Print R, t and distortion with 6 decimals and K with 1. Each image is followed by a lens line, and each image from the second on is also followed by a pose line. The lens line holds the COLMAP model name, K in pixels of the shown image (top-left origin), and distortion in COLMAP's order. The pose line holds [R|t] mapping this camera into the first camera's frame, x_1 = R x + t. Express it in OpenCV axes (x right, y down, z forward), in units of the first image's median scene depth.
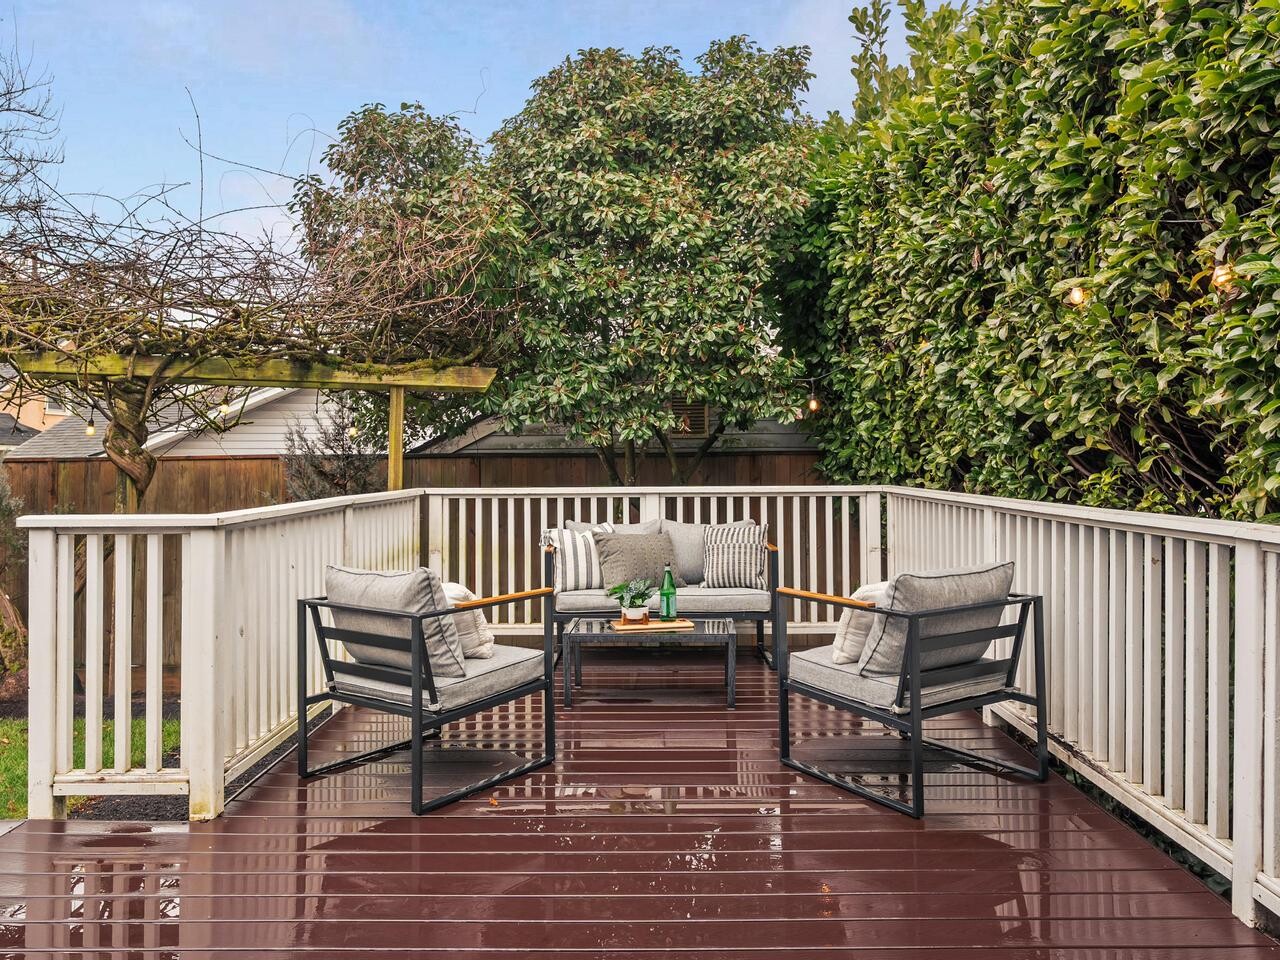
lens RADIAL K [[907.8, 0, 639.6], [0, 907.8, 430.4], [0, 0, 1]] dist [-0.004403, 0.000321]
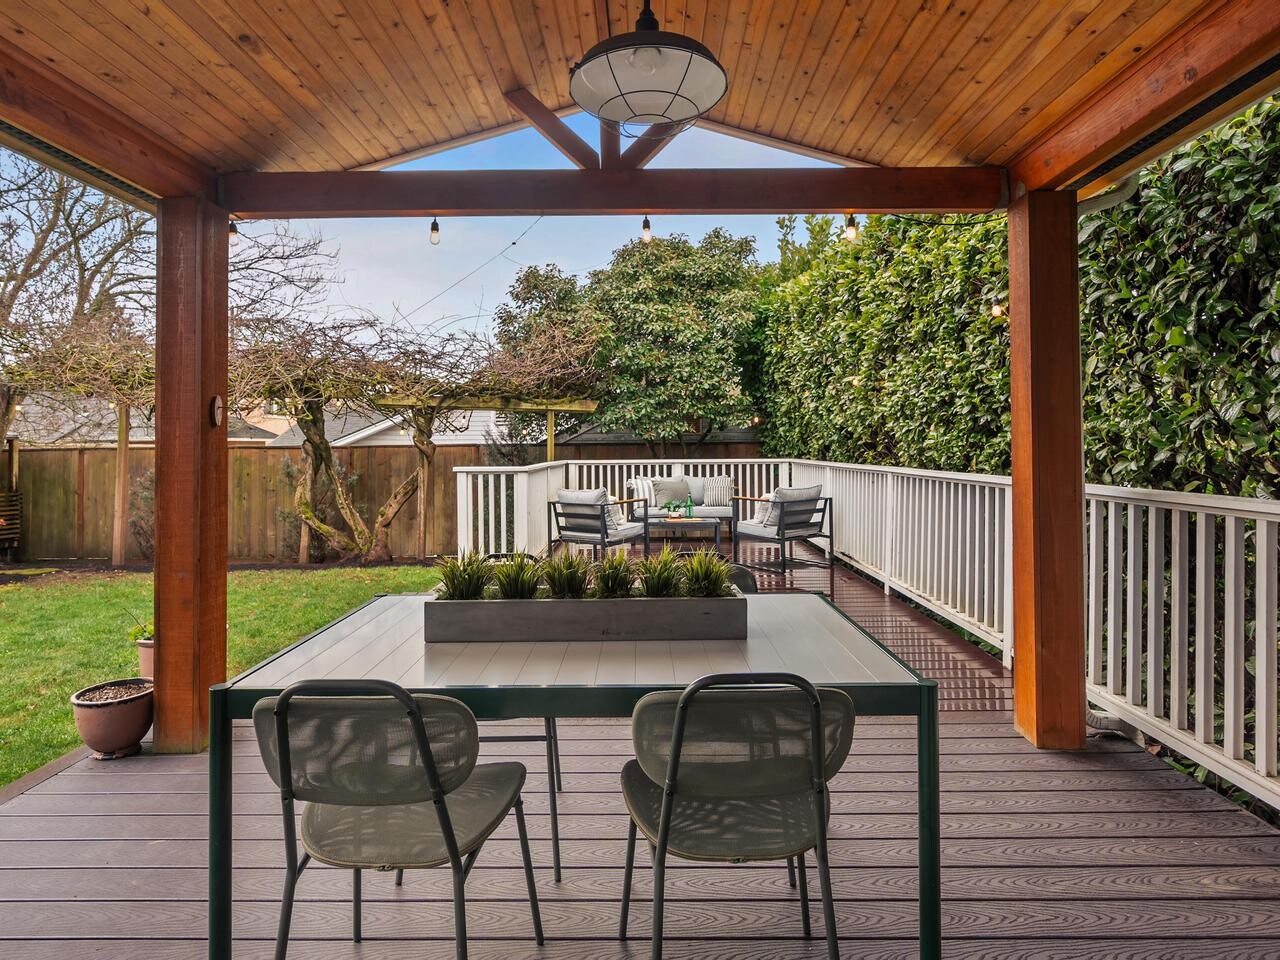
lens RADIAL K [[627.8, 0, 642.2], [0, 627.8, 437.0], [0, 0, 1]] dist [0.000126, 0.000003]
pose [[0.999987, -0.000888, -0.004977, -0.058706], [0.000968, 0.999869, 0.016173, -0.011475], [0.004962, -0.016177, 0.999857, -0.413090]]
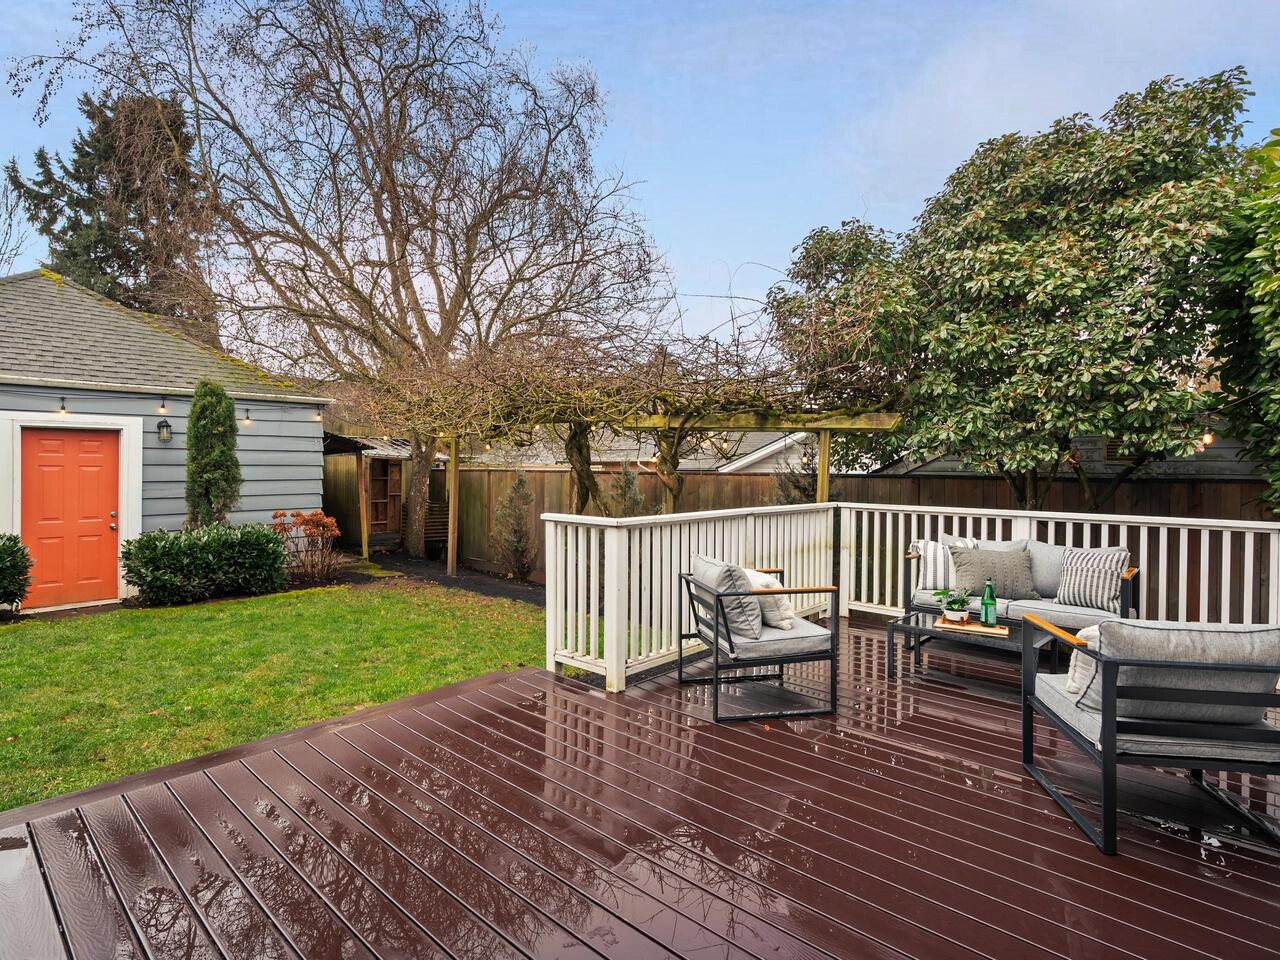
lens RADIAL K [[646.0, 0, 639.7], [0, 646.0, 474.8], [0, 0, 1]] dist [-0.003312, 0.000620]
pose [[0.758188, 0.021597, -0.651679, 0.177111], [0.005442, 0.999207, 0.039445, -0.019378], [0.652014, -0.033453, 0.757469, 0.048945]]
